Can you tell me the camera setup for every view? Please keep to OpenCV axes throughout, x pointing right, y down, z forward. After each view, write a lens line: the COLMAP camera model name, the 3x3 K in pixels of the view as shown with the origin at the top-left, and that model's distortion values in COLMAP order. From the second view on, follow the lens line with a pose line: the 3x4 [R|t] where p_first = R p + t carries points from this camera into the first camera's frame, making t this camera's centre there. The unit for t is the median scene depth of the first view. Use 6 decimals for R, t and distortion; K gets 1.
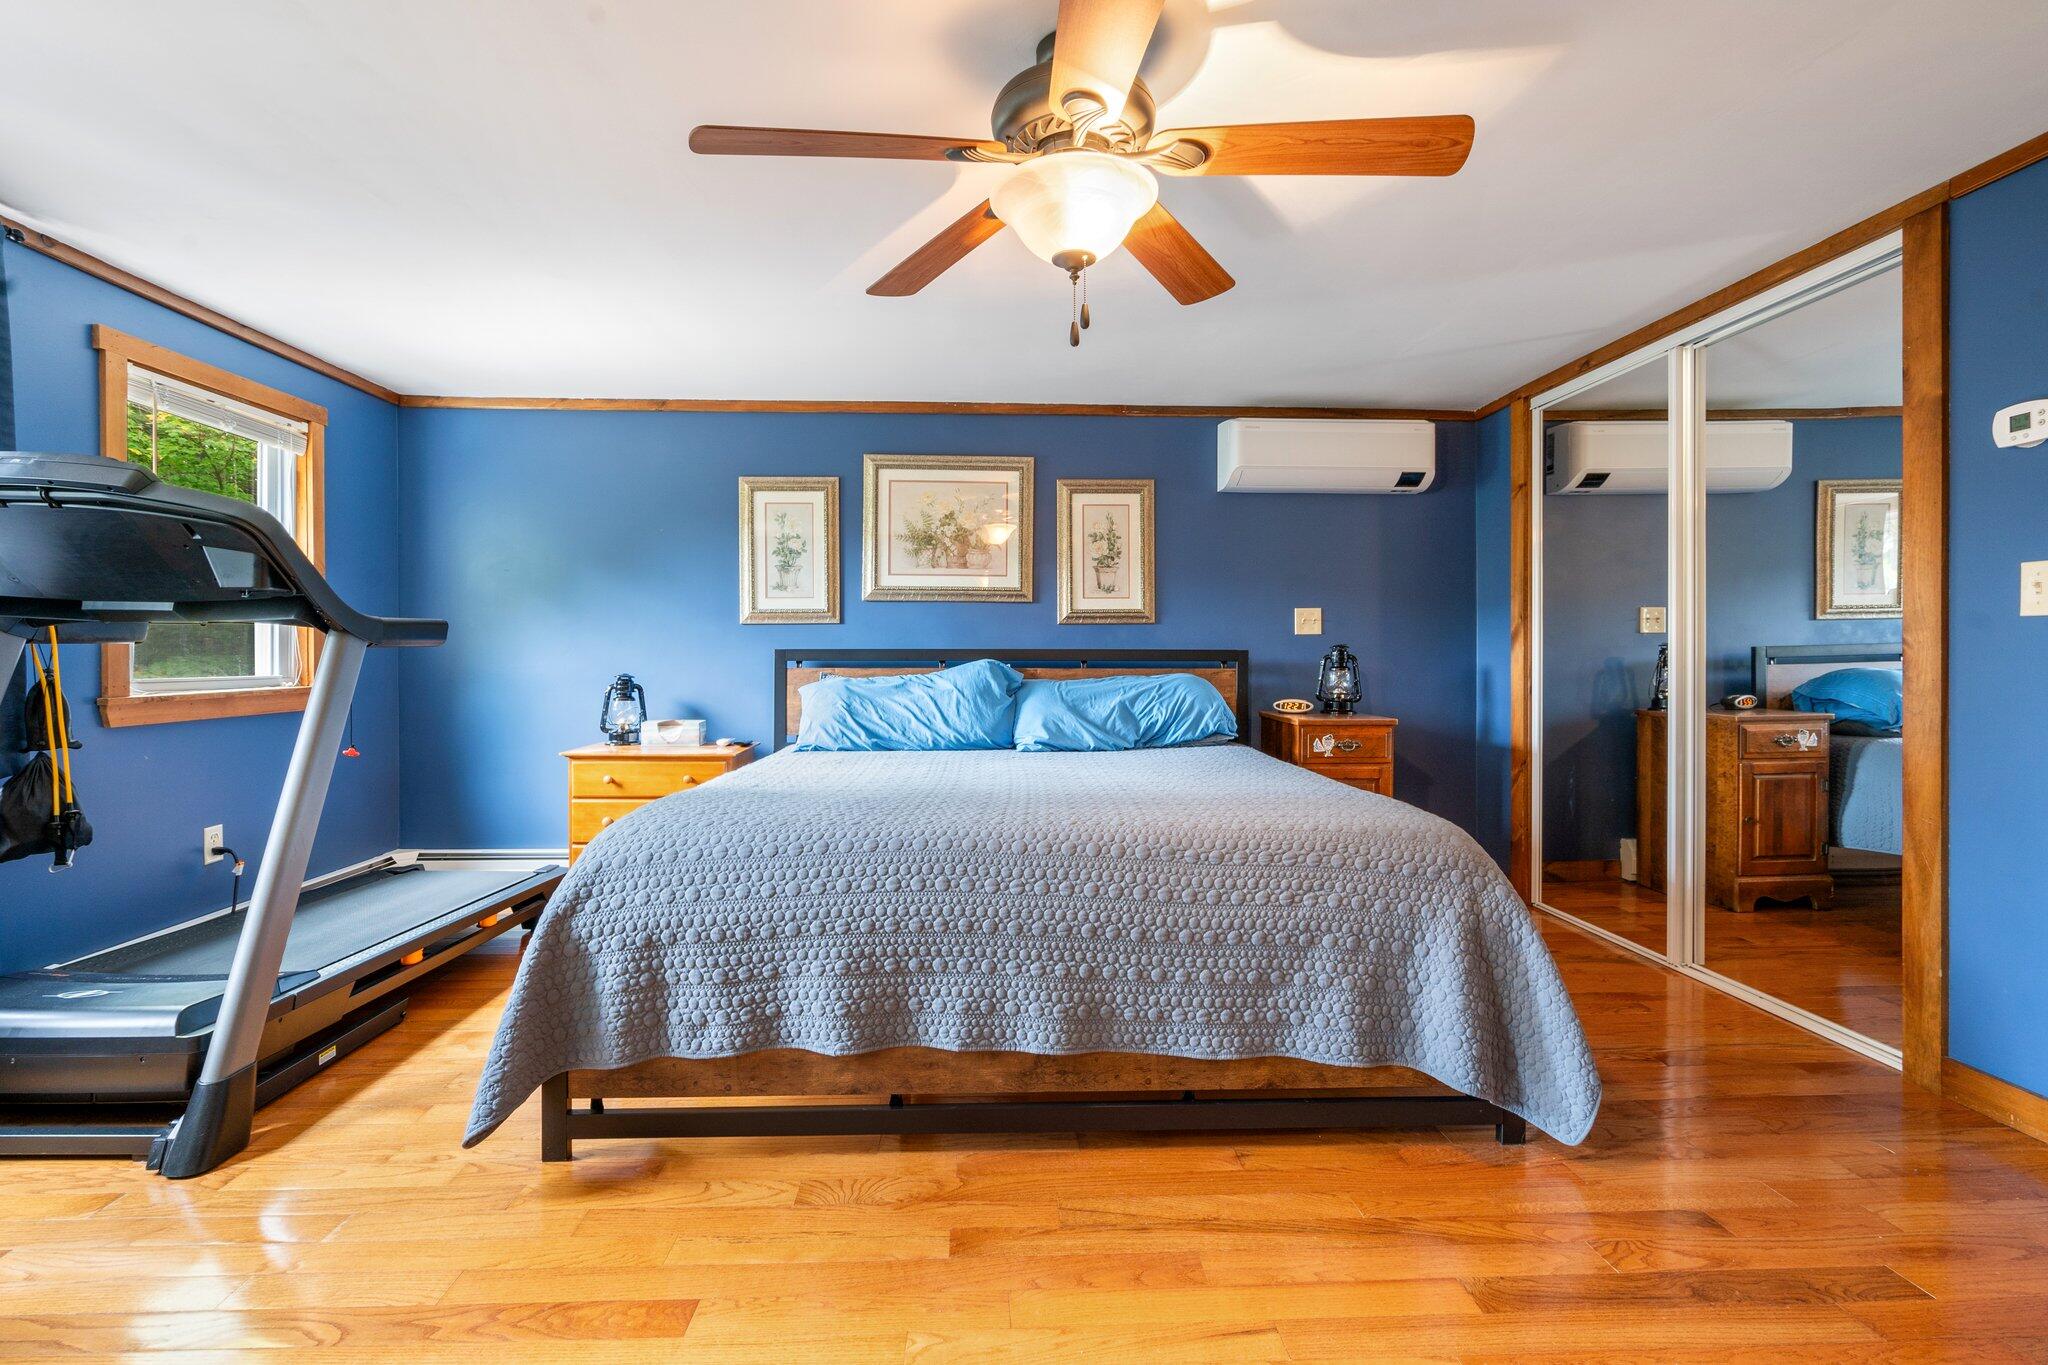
lens RADIAL K [[938.2, 0, 1026.5], [0, 938.2, 680.5], [0, 0, 1]] dist [-0.006884, 0.005554]
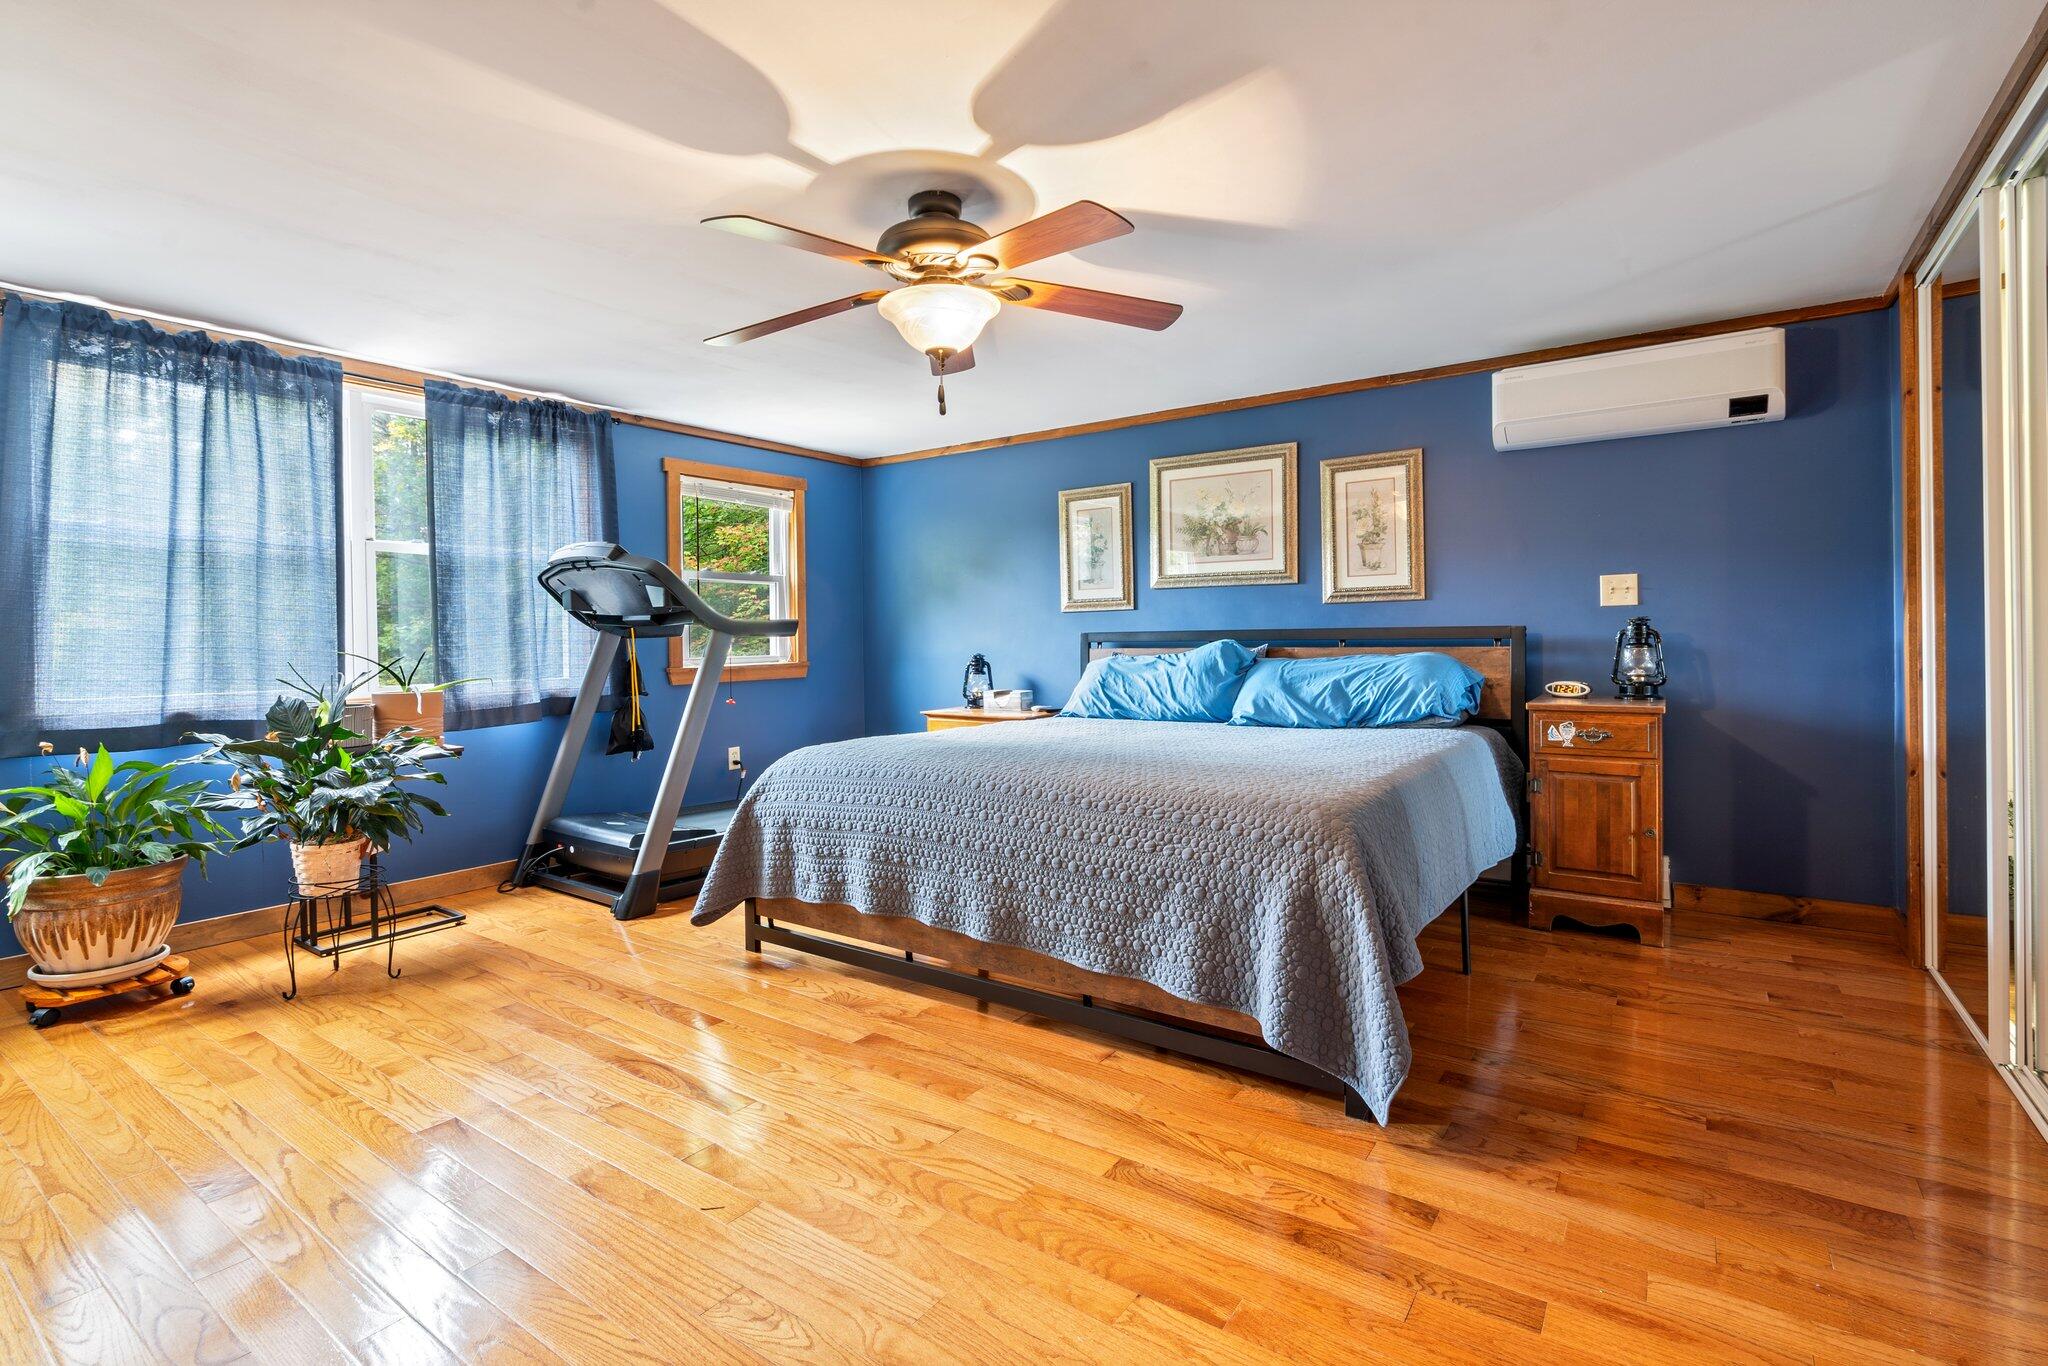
lens RADIAL K [[962.0, 0, 1017.8], [0, 962.0, 667.4], [0, 0, 1]] dist [-0.001313, 0.001479]
pose [[0.789874, 0.006816, -0.613232, 0.473963], [-0.001575, 0.999957, 0.009085, -0.000265], [0.613268, -0.006210, 0.789851, -0.022619]]
